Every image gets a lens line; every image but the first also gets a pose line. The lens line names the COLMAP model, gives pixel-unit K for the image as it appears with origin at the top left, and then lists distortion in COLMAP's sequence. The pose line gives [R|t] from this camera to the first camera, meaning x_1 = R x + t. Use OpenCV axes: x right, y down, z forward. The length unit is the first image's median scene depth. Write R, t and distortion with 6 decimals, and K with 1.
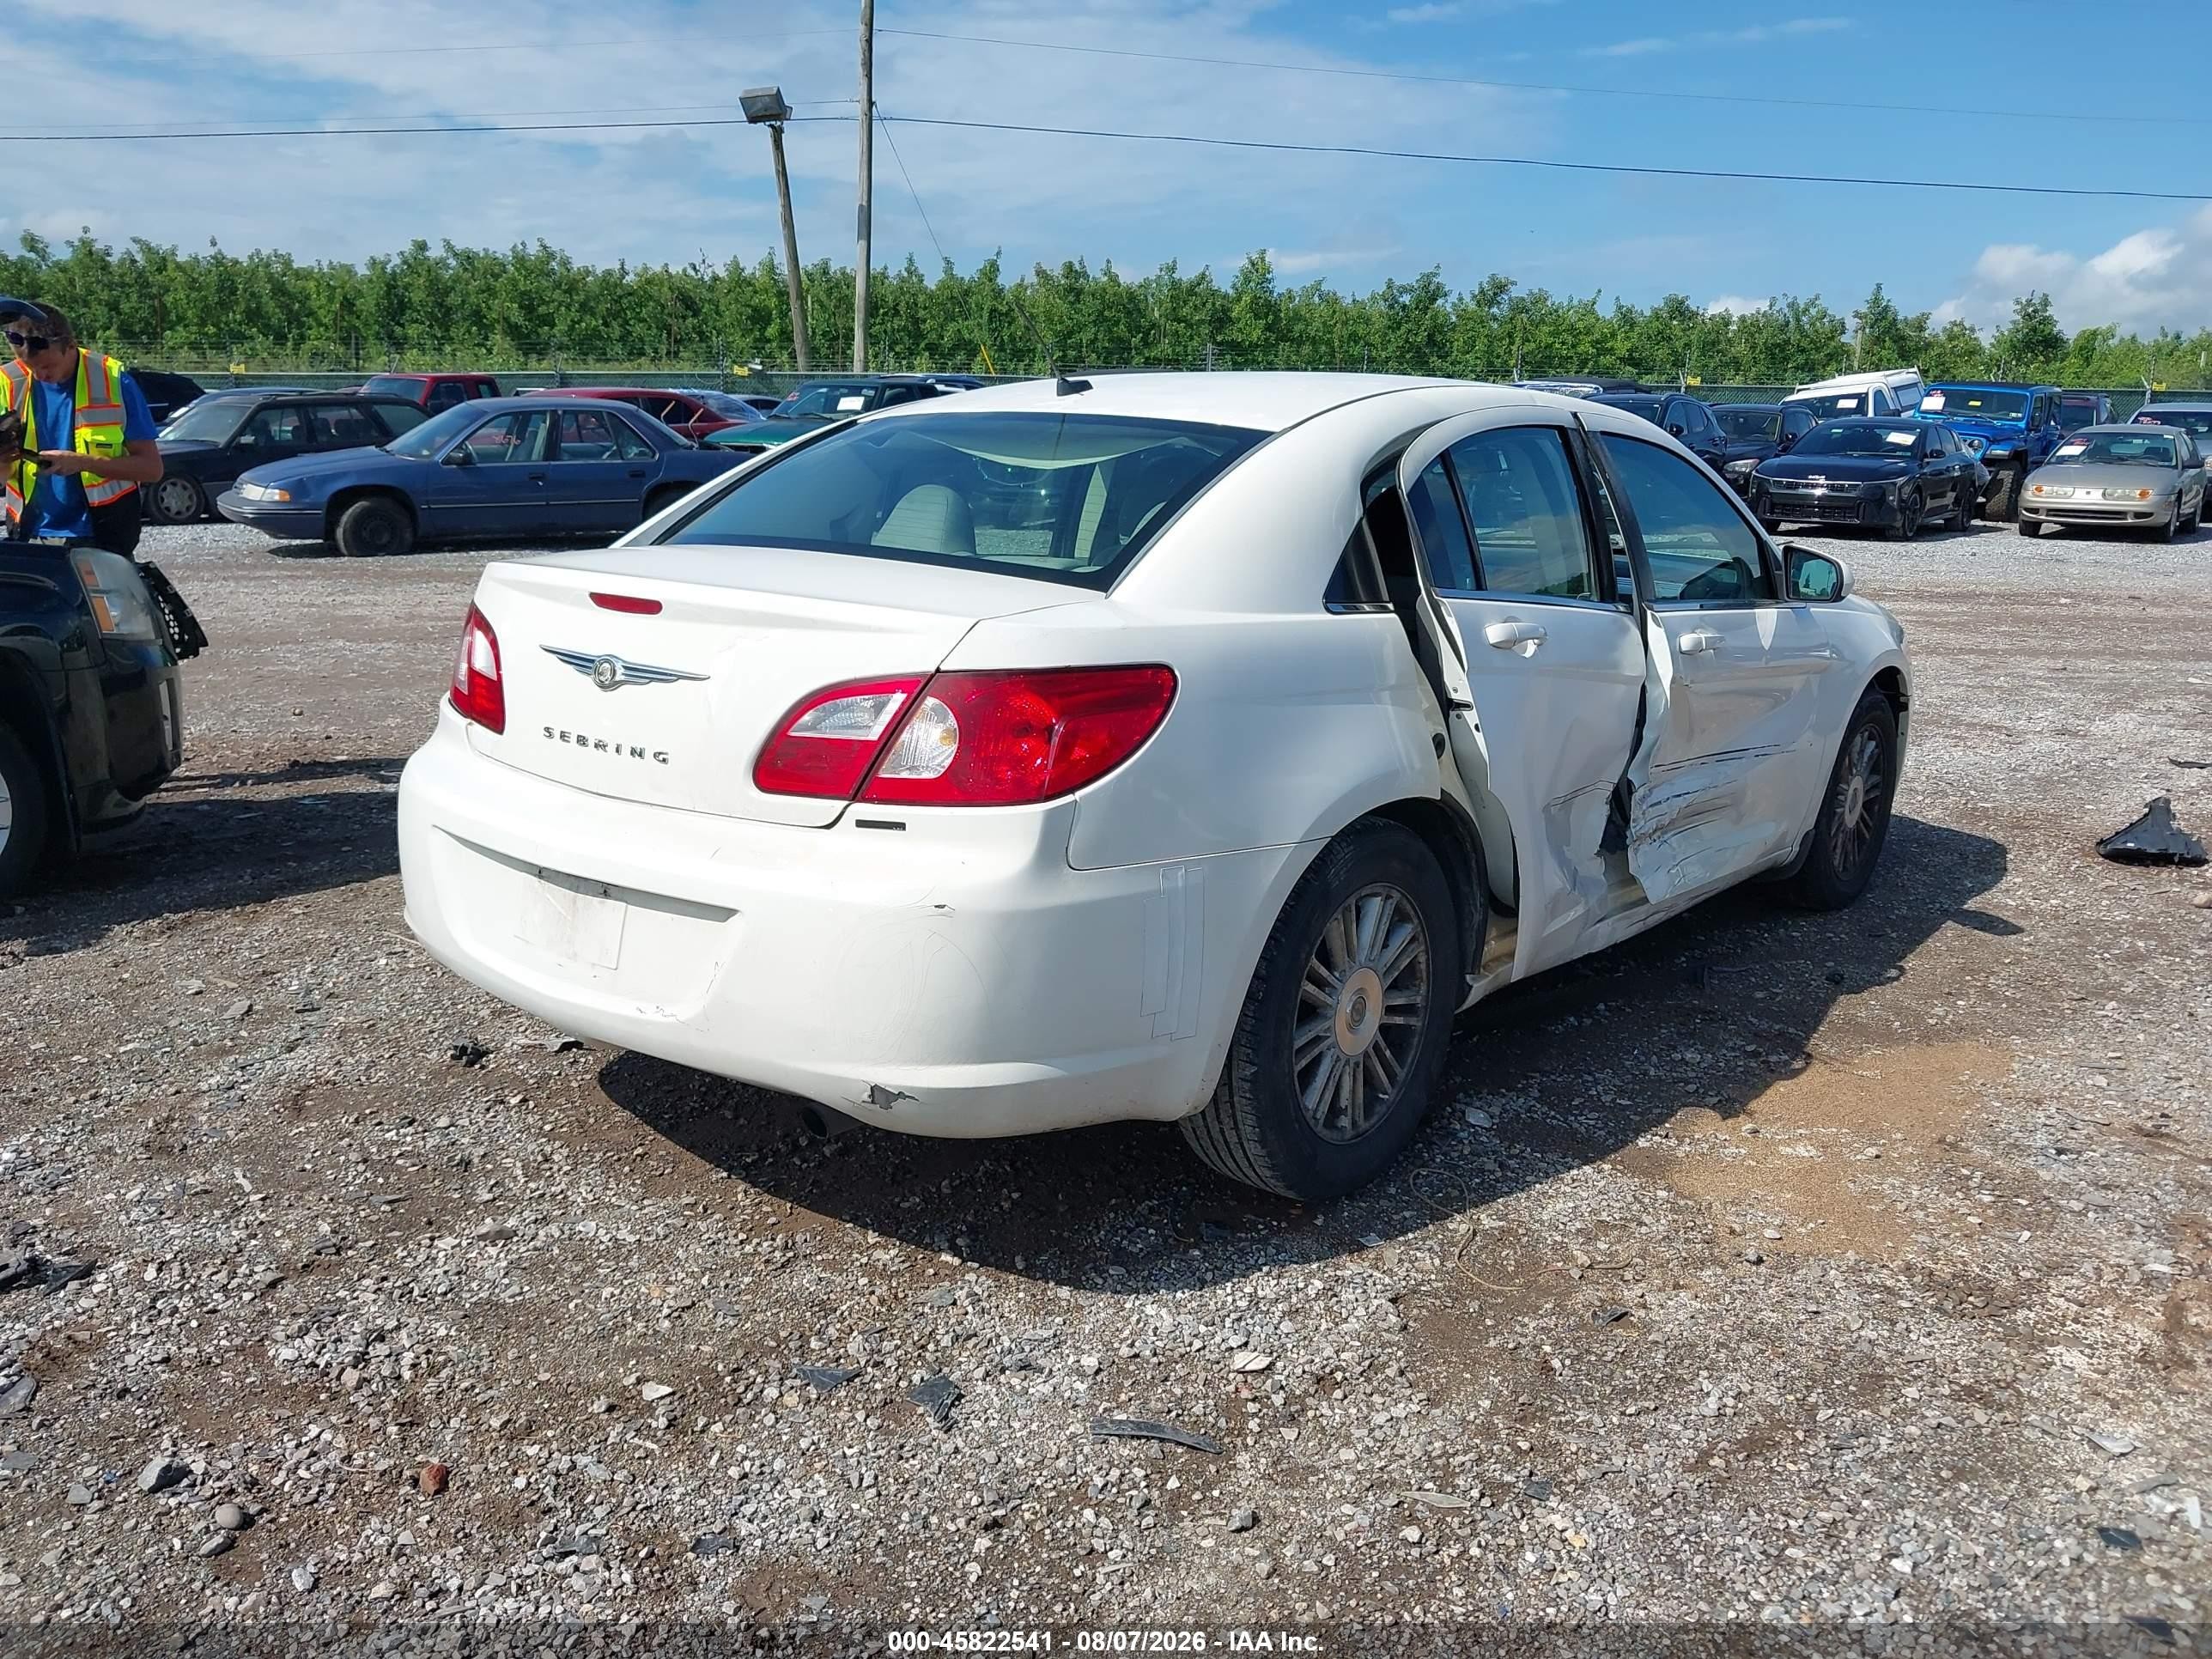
lens RADIAL K [[1829.6, 0, 1115.7], [0, 1829.6, 811.3], [0, 0, 1]] dist [0.023963, -0.005436]
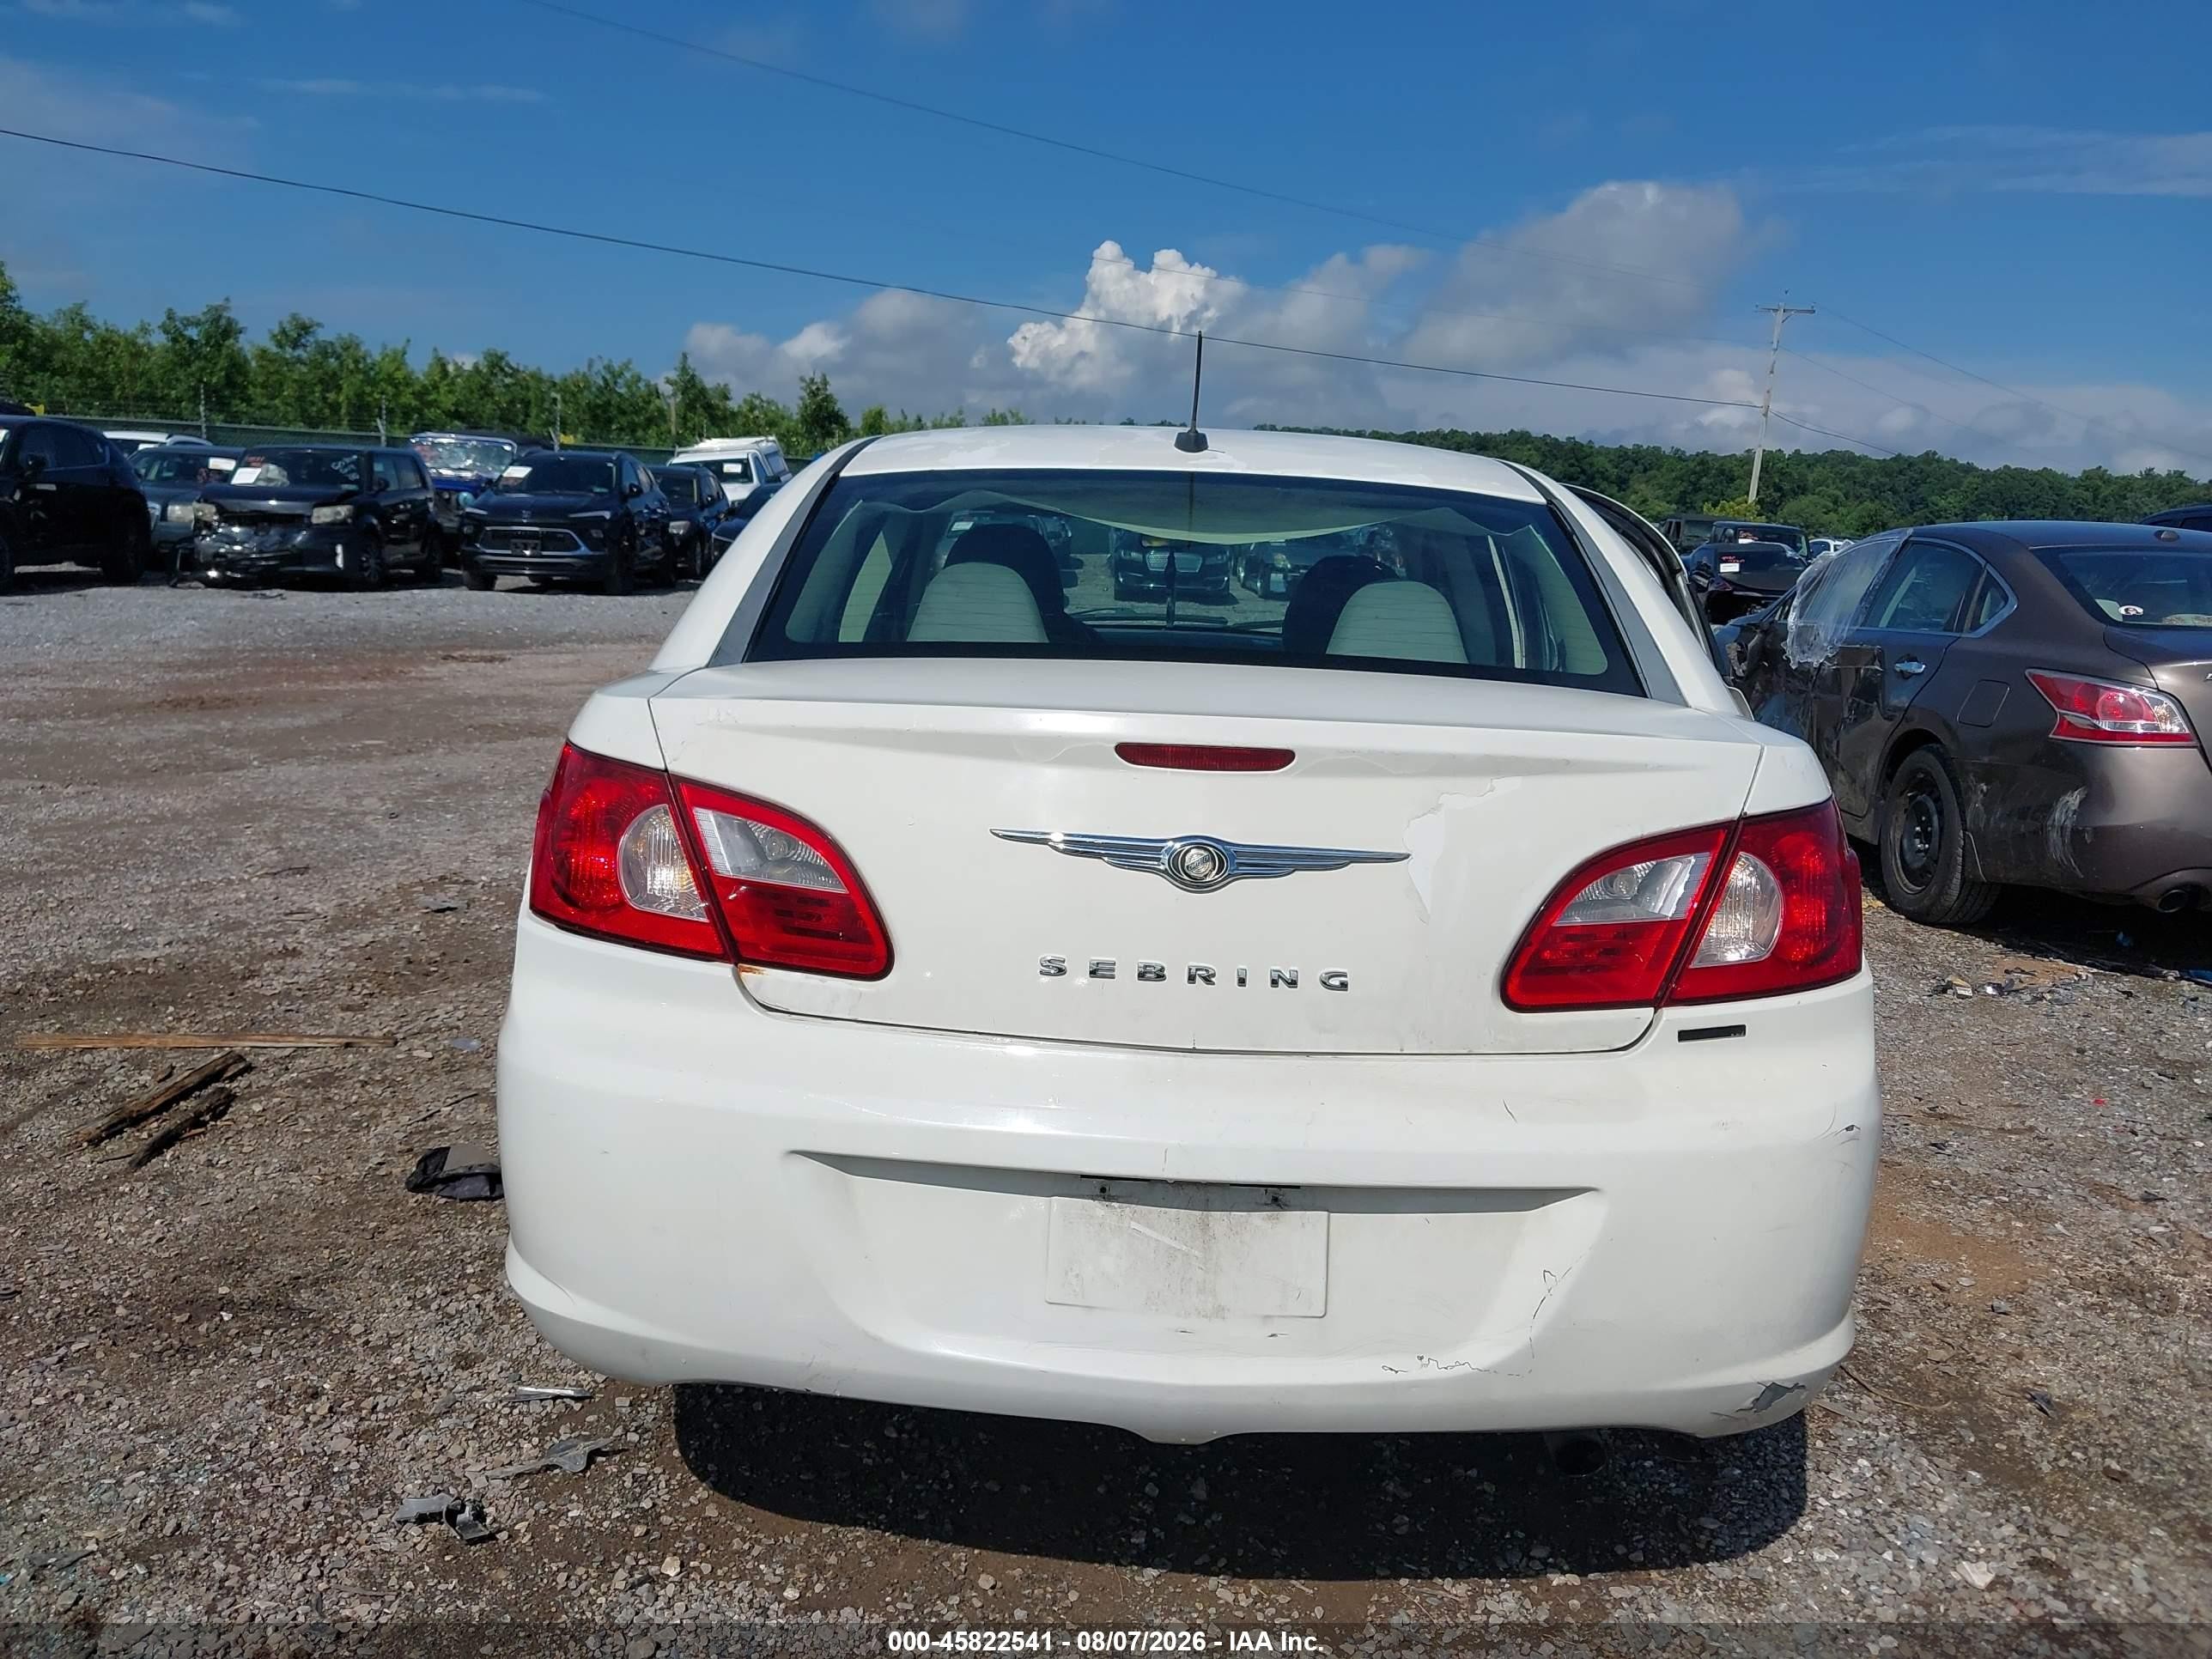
lens RADIAL K [[1829.6, 0, 1104.7], [0, 1829.6, 836.0], [0, 0, 1]] dist [0.023963, -0.005436]
pose [[0.789973, -0.096375, 0.605520, -0.266192], [0.106896, 0.994093, 0.018762, -0.038886], [-0.603752, 0.049906, 0.795609, 0.194931]]
